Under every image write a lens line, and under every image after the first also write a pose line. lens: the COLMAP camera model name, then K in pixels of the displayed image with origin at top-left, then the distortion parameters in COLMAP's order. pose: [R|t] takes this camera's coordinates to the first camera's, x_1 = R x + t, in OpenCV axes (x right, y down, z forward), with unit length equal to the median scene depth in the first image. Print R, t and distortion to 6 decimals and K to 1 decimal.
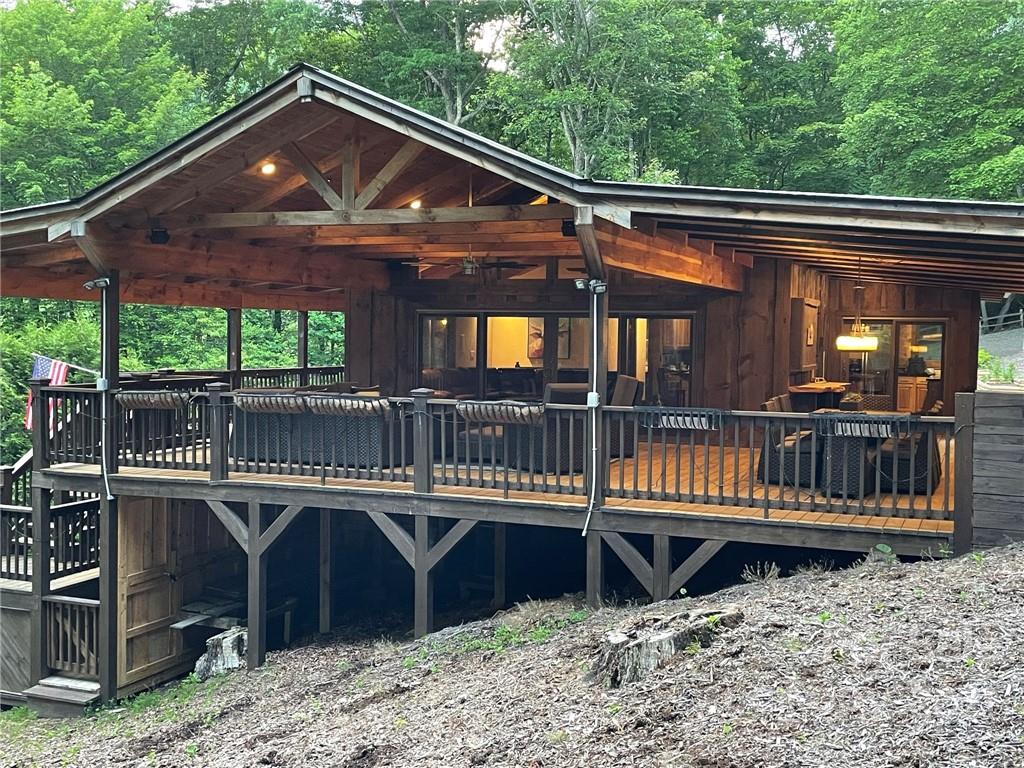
lens RADIAL K [[1117.9, 0, 516.4], [0, 1117.9, 382.1], [0, 0, 1]] dist [0.055456, 0.000000]
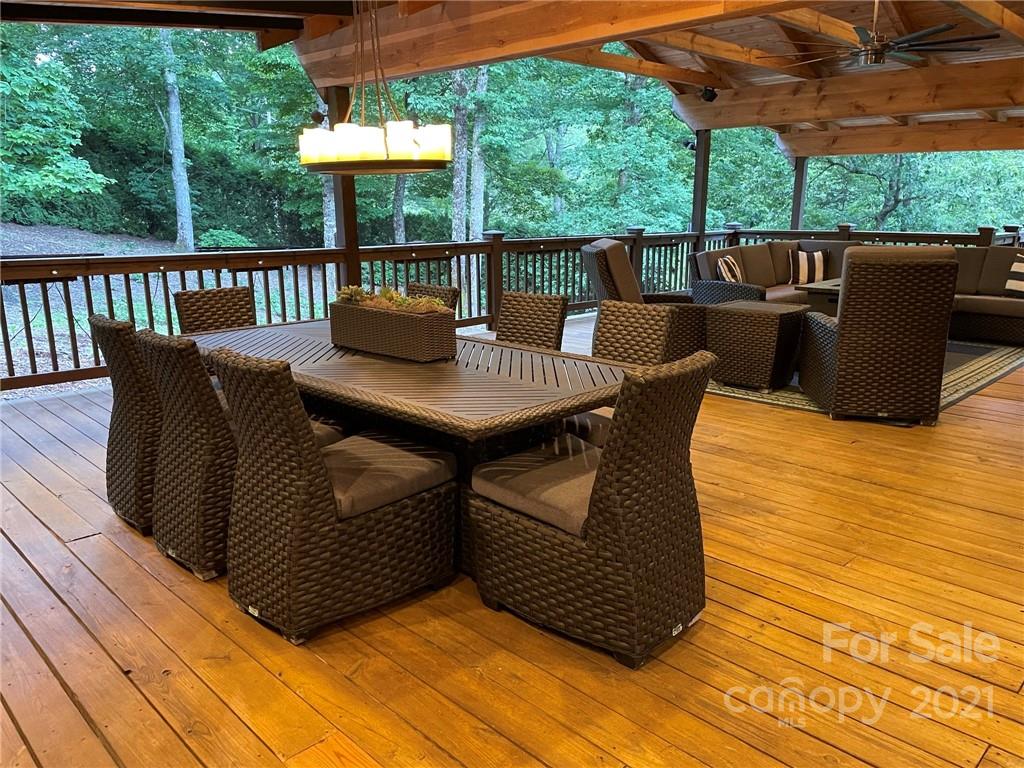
lens RADIAL K [[770.6, 0, 510.8], [0, 770.6, 397.1], [0, 0, 1]] dist [0.074618, -0.094009]
pose [[-0.381187, 0.210862, -0.900130, 0.546225], [-0.043648, 0.968451, 0.245351, -0.019044], [0.923467, 0.132813, -0.359957, 1.177369]]
